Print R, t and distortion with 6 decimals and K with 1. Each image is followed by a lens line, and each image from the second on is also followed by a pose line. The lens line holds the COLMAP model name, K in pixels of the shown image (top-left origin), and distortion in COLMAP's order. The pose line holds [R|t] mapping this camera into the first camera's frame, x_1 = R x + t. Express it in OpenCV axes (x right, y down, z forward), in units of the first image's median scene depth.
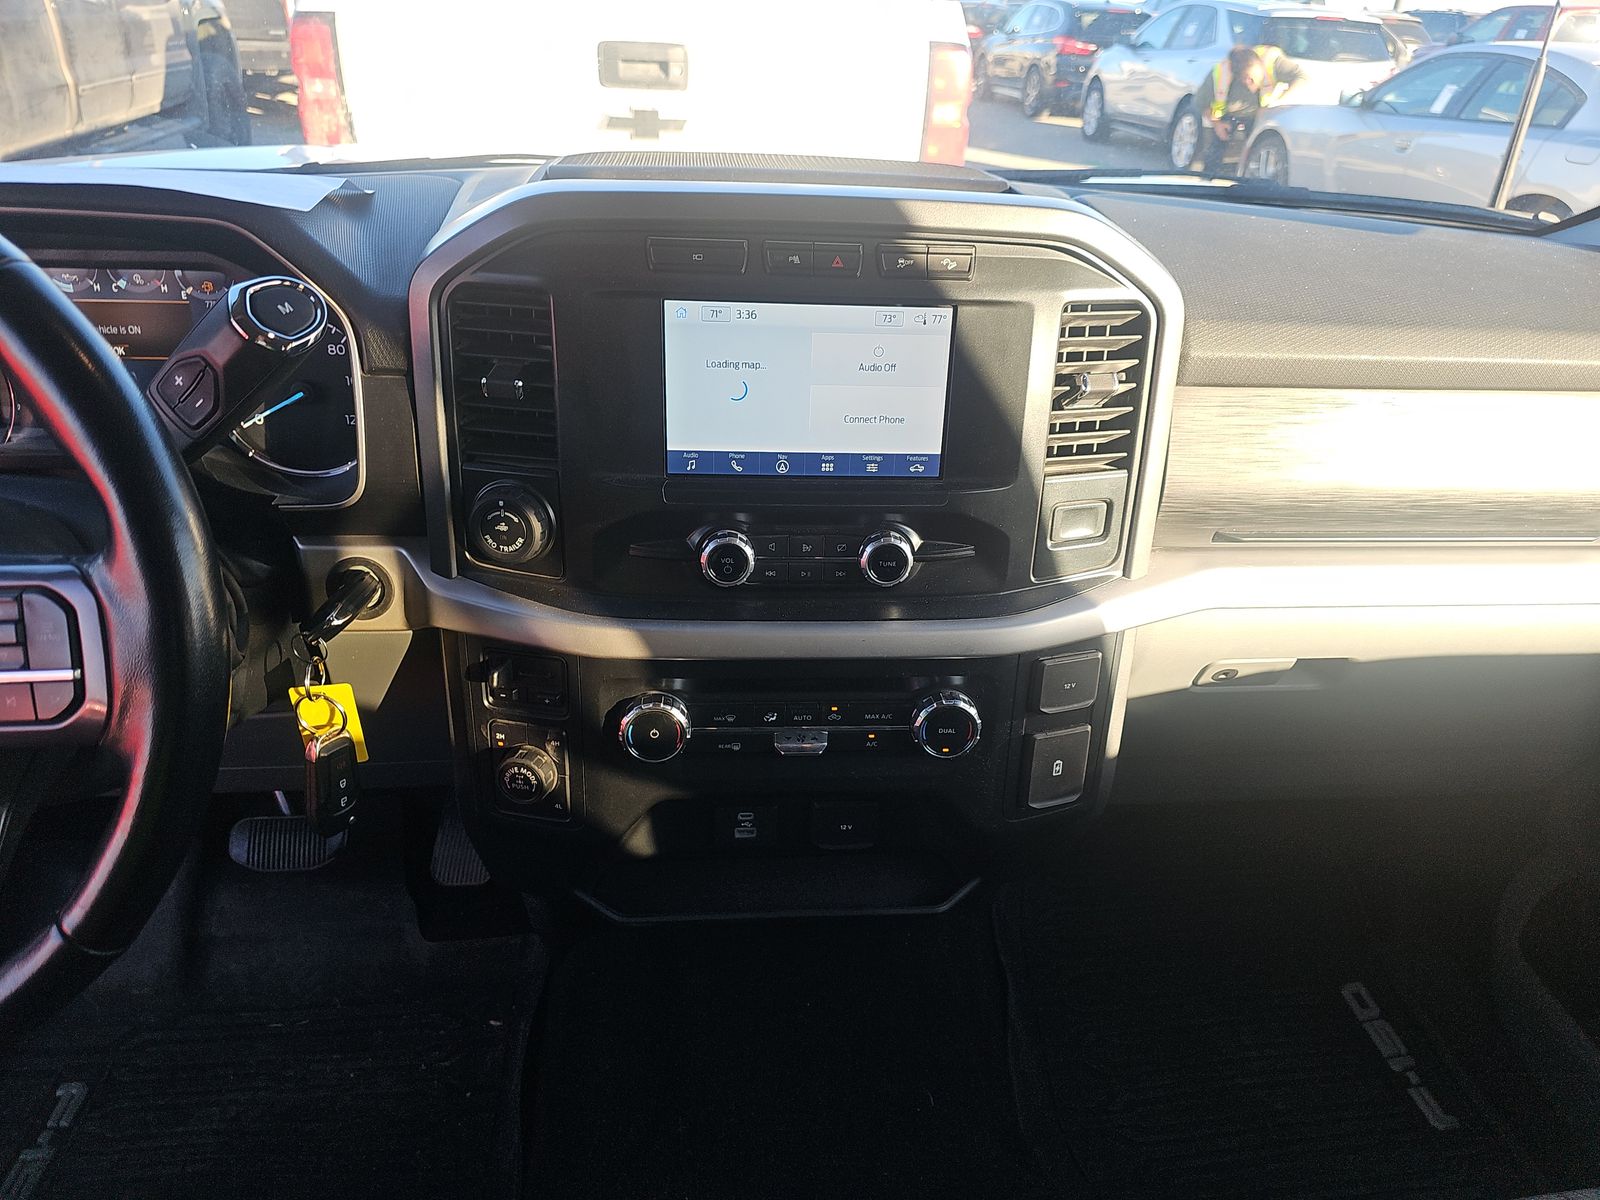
lens RADIAL K [[1093.6, 0, 800.0], [0, 1093.6, 600.0], [0, 0, 1]] dist [0.000895, 0.000870]
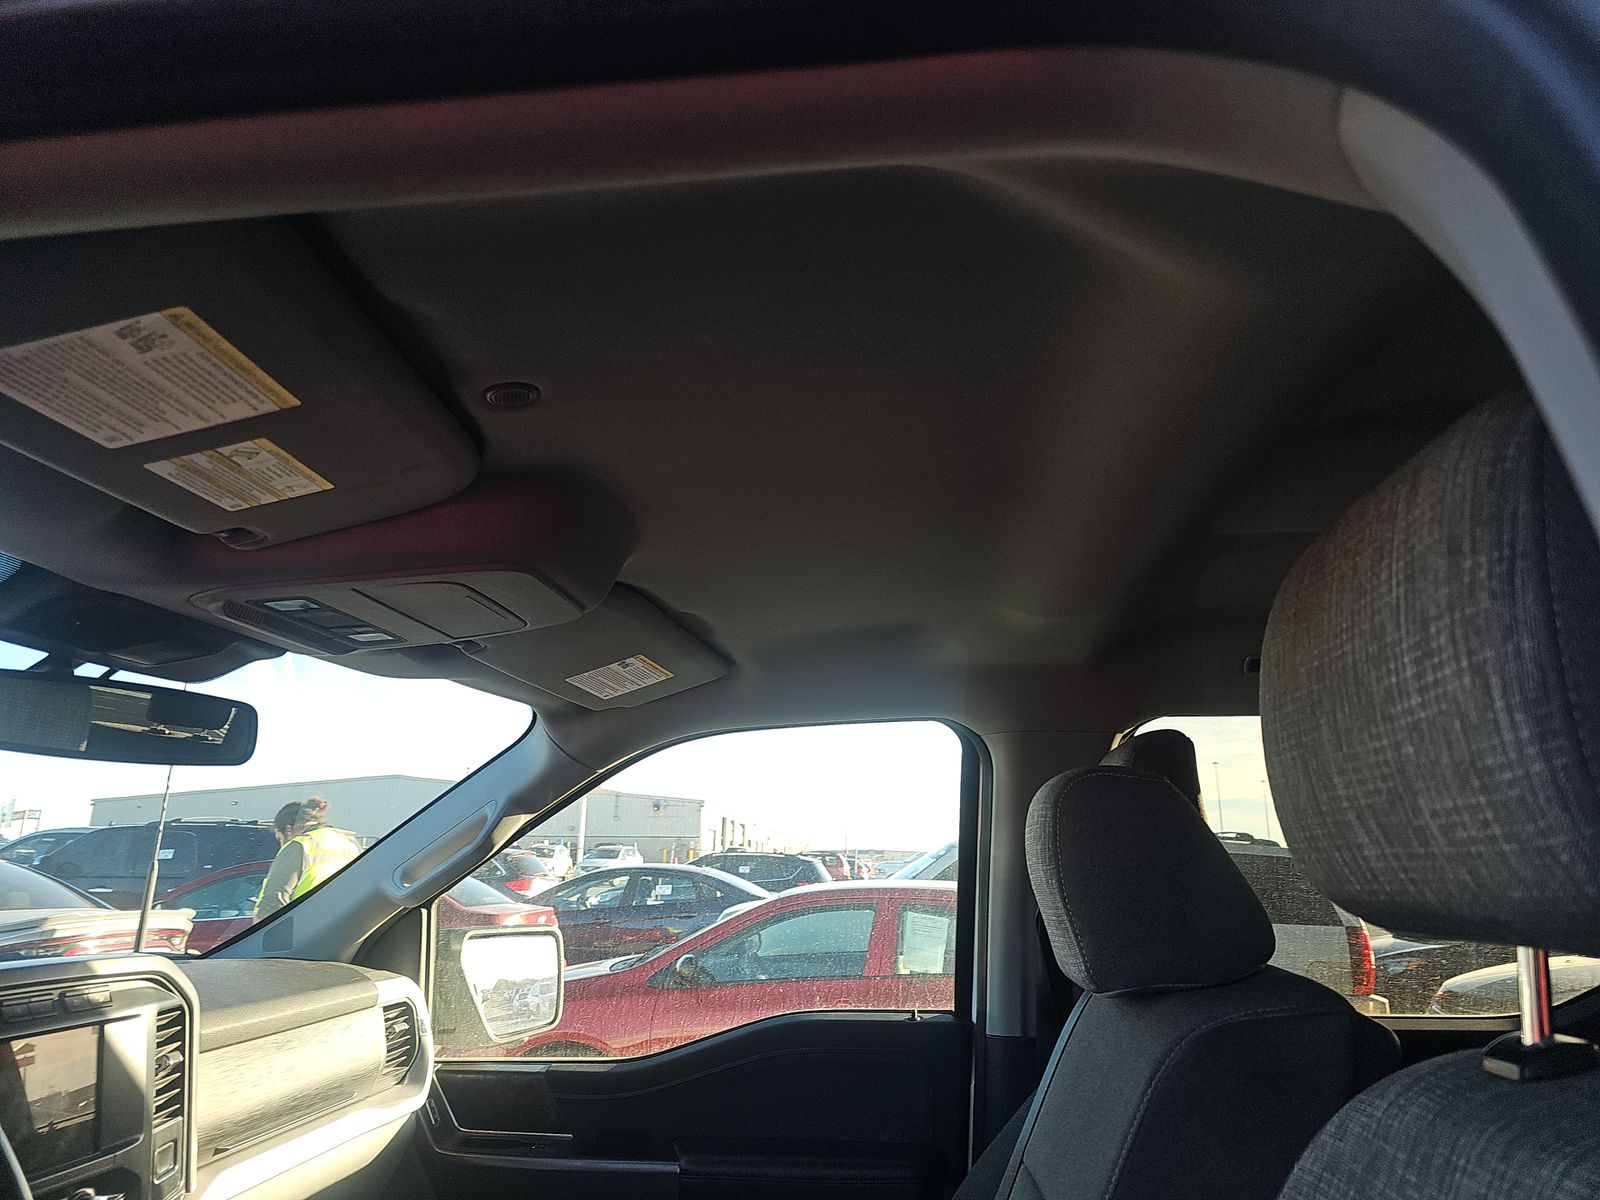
lens RADIAL K [[1066.3, 0, 800.0], [0, 1066.3, 600.0], [0, 0, 1]] dist [-0.003186, -0.003574]
pose [[0.222490, 0.188026, 0.956632, -1.105084], [0.467729, 0.840345, -0.273952, 0.091463], [-0.855411, 0.508396, 0.099023, -0.274193]]
